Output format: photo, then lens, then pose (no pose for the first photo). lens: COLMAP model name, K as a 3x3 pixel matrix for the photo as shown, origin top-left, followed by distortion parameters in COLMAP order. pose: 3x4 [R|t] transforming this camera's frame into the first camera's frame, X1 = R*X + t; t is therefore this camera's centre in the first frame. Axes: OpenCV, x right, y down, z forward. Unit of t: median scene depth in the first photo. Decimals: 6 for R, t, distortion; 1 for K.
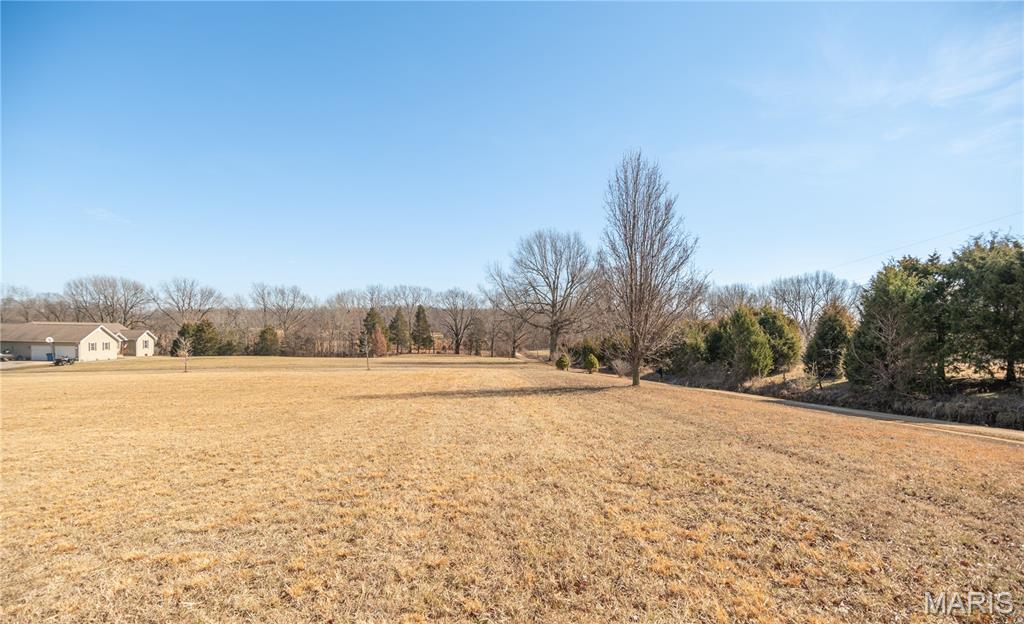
lens RADIAL K [[503.5, 0, 510.5], [0, 503.5, 343.9], [0, 0, 1]] dist [-0.017765, -0.000547]
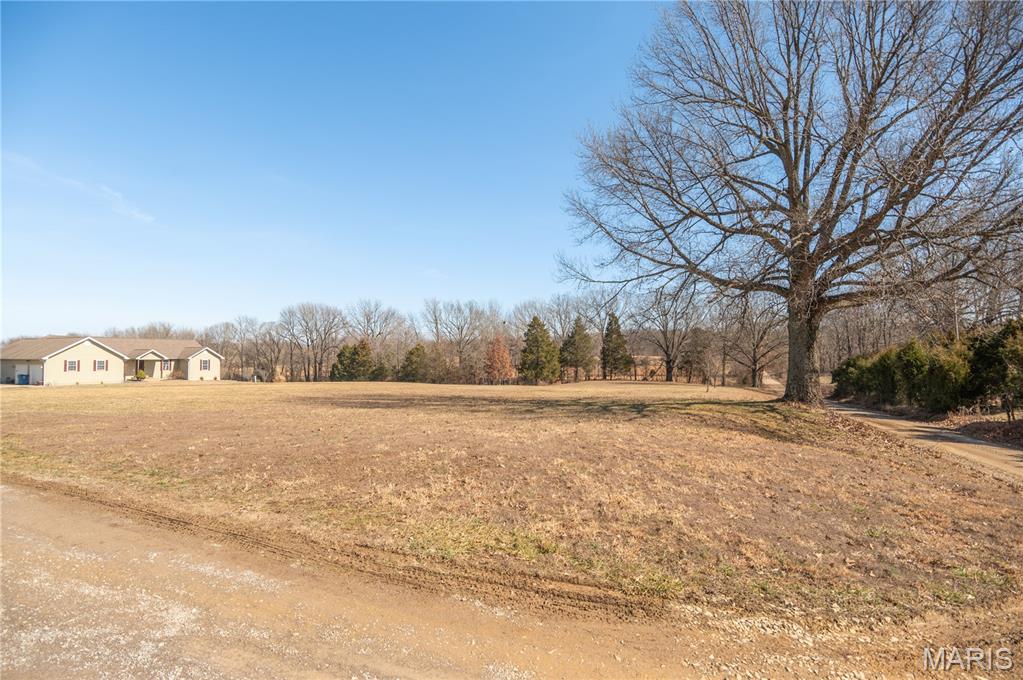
lens RADIAL K [[499.4, 0, 511.5], [0, 499.4, 340.0], [0, 0, 1]] dist [-0.020613, 0.000428]
pose [[0.881330, -0.034897, -0.471210, 0.038269], [0.004267, 0.997816, -0.065915, 0.009611], [0.472481, 0.056082, 0.879555, 0.353732]]
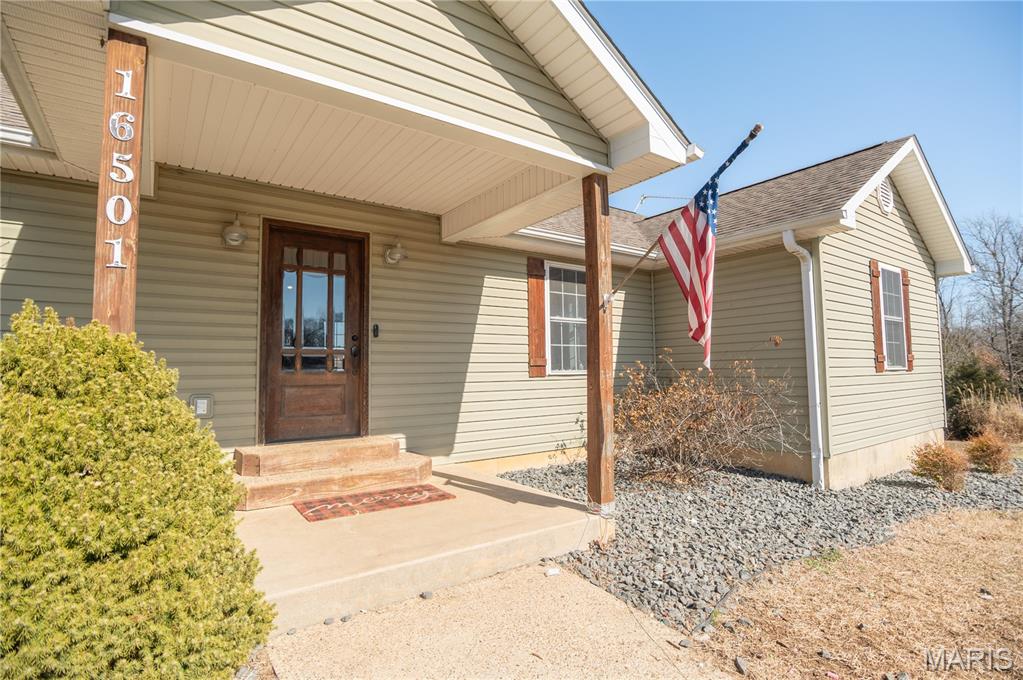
lens RADIAL K [[499.4, 0, 511.5], [0, 499.4, 340.0], [0, 0, 1]] dist [-0.020613, 0.000428]
pose [[0.536384, -0.077117, -0.840443, -0.456035], [-0.000515, 0.995787, -0.091699, 0.007179], [0.843974, 0.049618, 0.534084, 0.592755]]
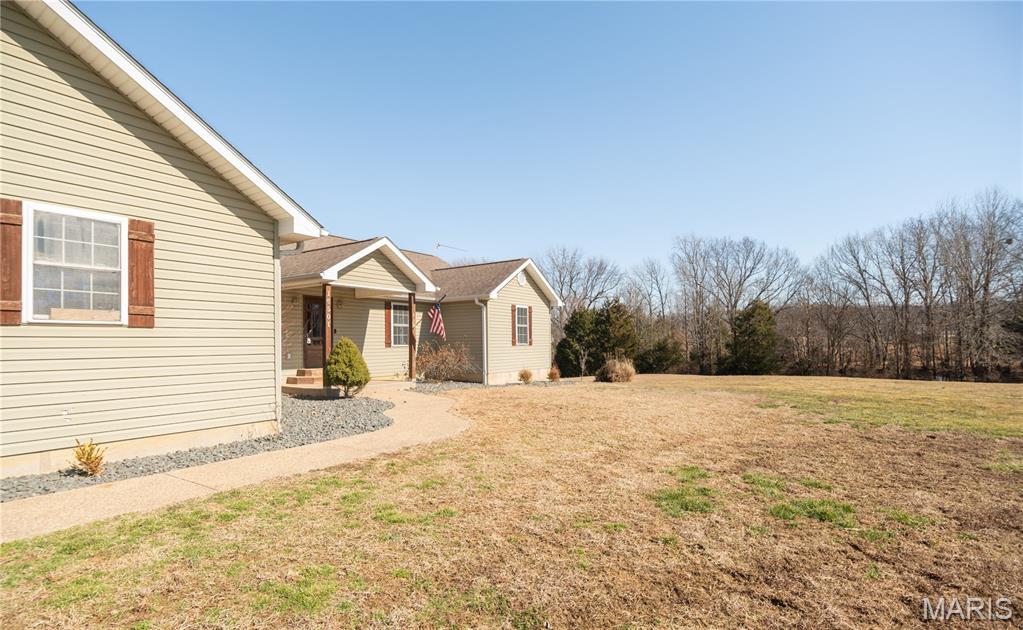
lens RADIAL K [[504.1, 0, 506.2], [0, 504.1, 340.3], [0, 0, 1]] dist [-0.019112, -0.000179]
pose [[0.800938, -0.030607, -0.597964, -0.398323], [0.009723, 0.999226, -0.038122, 0.009573], [0.598668, 0.024719, 0.800616, 0.539396]]
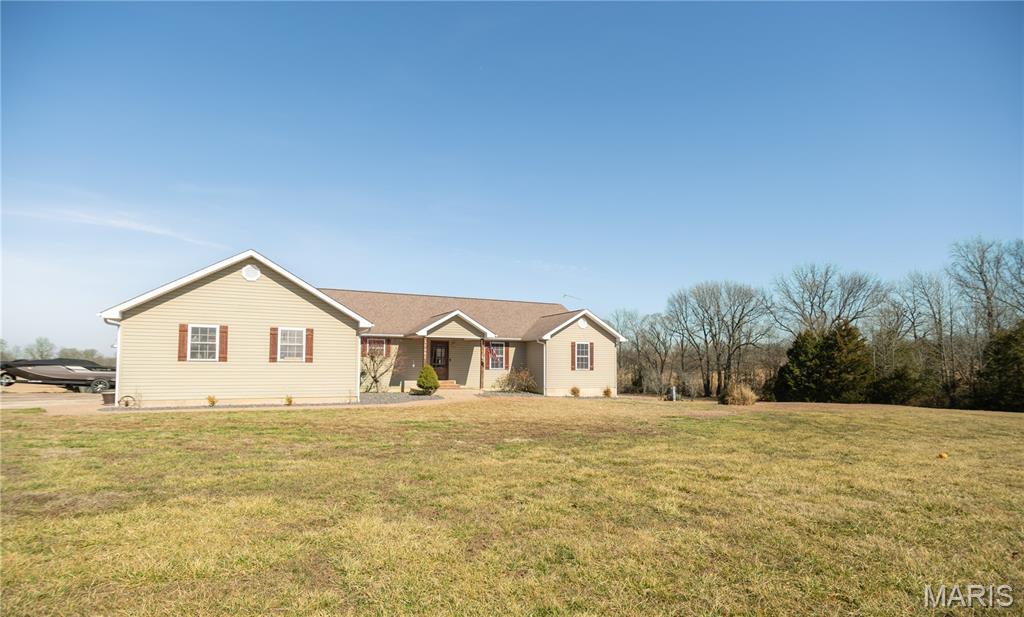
lens RADIAL K [[496.4, 0, 508.9], [0, 496.4, 346.8], [0, 0, 1]] dist [-0.023614, -0.000642]
pose [[0.372427, -0.049913, -0.926718, -0.309128], [-0.023929, 0.997704, -0.063353, 0.009515], [0.927753, 0.045769, 0.370378, 0.554567]]
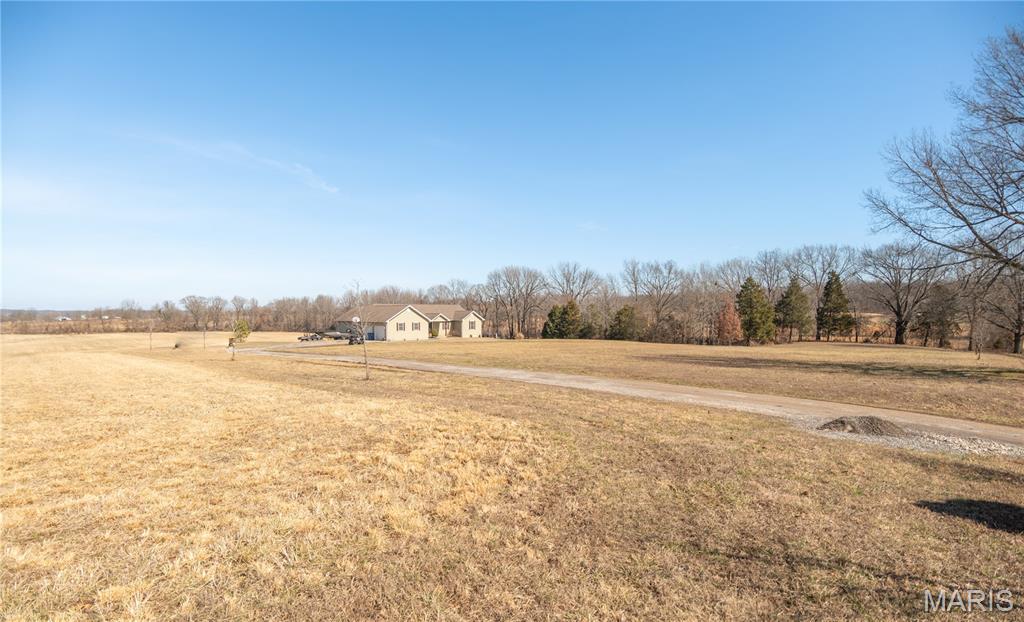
lens RADIAL K [[503.5, 0, 510.5], [0, 503.5, 342.9], [0, 0, 1]] dist [-0.017765, -0.000547]
pose [[0.683796, 0.025602, -0.729224, 0.024578], [-0.005899, 0.999546, 0.029561, 0.003636], [0.729650, -0.015912, 0.683636, 0.249219]]
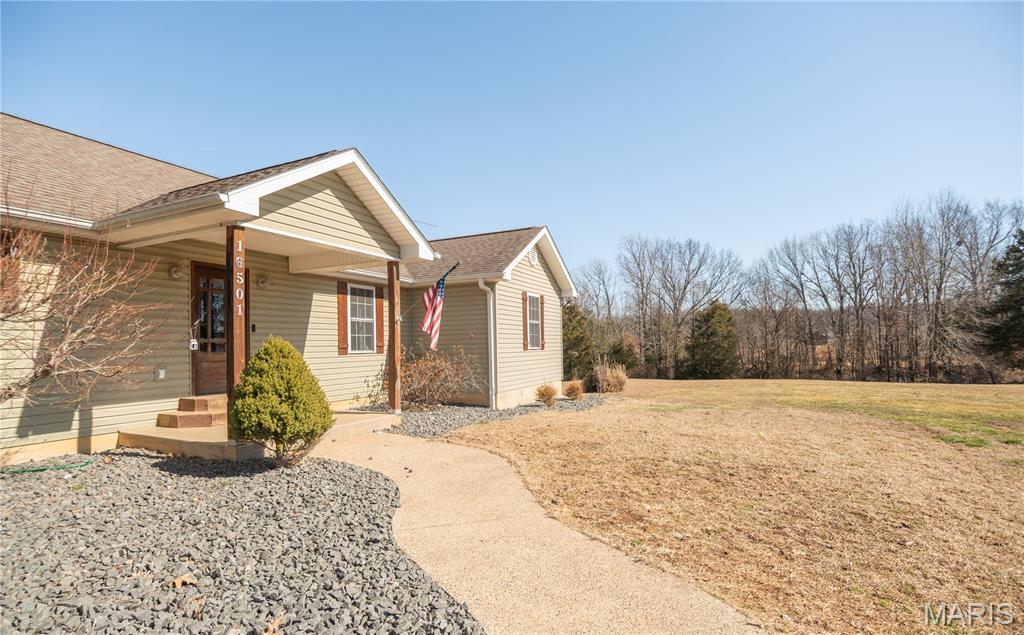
lens RADIAL K [[503.6, 0, 508.7], [0, 503.6, 340.4], [0, 0, 1]] dist [-0.018584, -0.000186]
pose [[0.878955, -0.038829, -0.475320, -0.435426], [0.021012, 0.998865, -0.042744, 0.007968], [0.476441, 0.027583, 0.878774, 0.564653]]
